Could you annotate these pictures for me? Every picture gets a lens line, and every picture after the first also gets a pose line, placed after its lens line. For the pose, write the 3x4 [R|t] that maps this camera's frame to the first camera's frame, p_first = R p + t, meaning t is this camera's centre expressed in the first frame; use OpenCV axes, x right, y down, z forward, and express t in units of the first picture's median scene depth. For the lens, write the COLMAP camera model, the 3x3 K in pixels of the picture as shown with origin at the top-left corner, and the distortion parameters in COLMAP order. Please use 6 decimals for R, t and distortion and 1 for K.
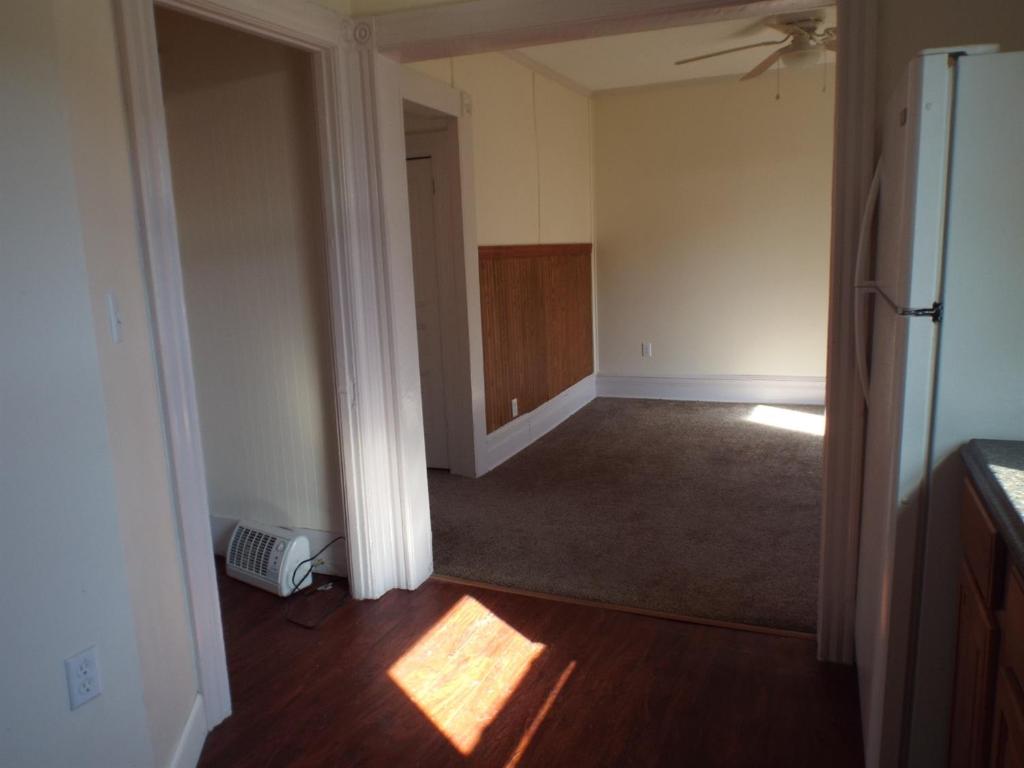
lens RADIAL K [[768.1, 0, 525.3], [0, 768.1, 382.1], [0, 0, 1]] dist [-0.012492, 0.000521]
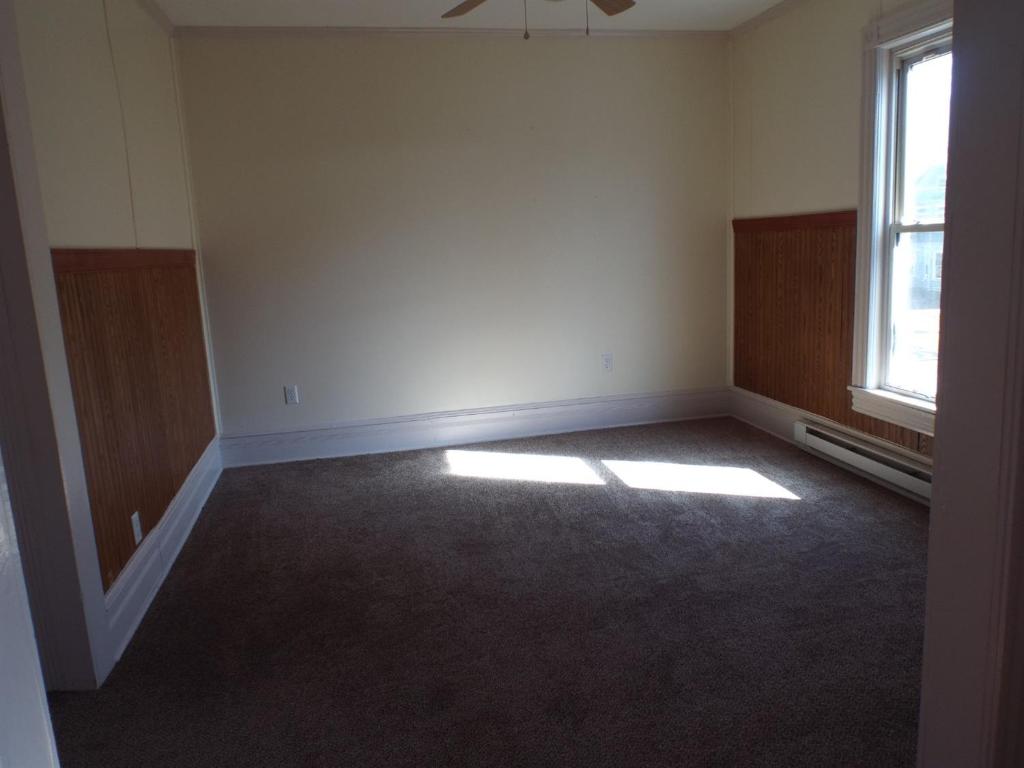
lens RADIAL K [[768.1, 0, 525.3], [0, 768.1, 382.1], [0, 0, 1]] dist [-0.012492, 0.000521]
pose [[0.824235, -0.102158, 0.556956, -0.084260], [0.112759, 0.993504, 0.015360, -0.052999], [-0.554907, 0.050142, 0.830400, 0.357360]]
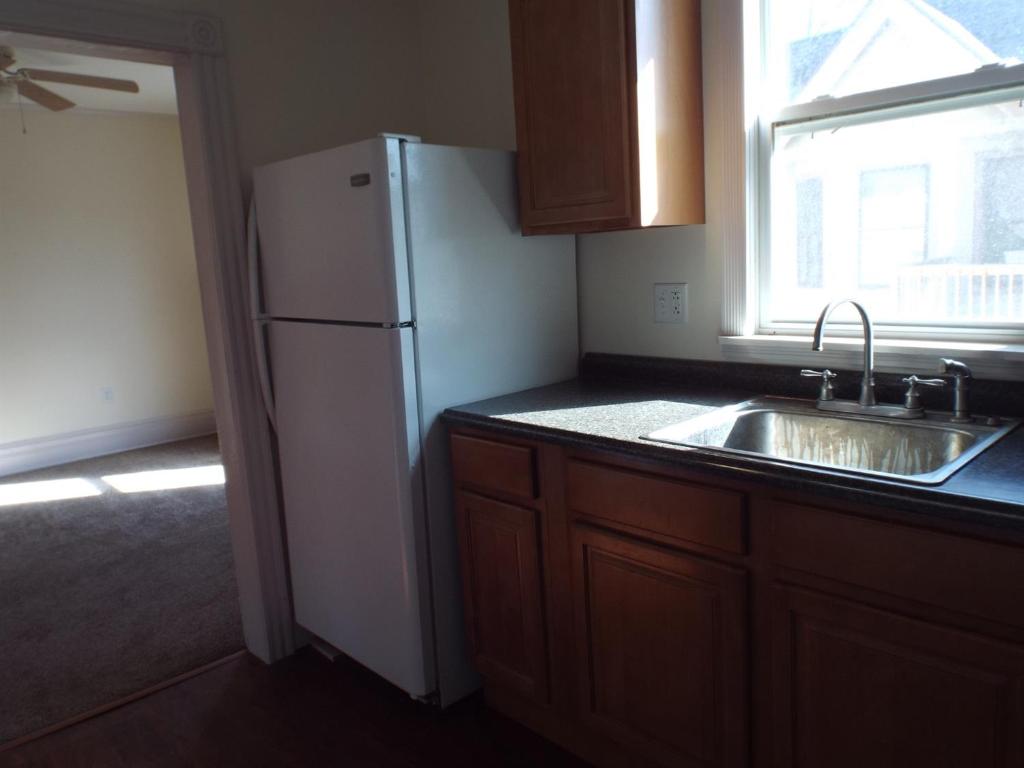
lens RADIAL K [[768.1, 0, 525.3], [0, 768.1, 382.1], [0, 0, 1]] dist [-0.012492, 0.000521]
pose [[0.416004, -0.136666, 0.899035, -0.196283], [0.199279, 0.978312, 0.056506, -0.008115], [-0.887259, 0.155652, 0.434216, 0.074221]]
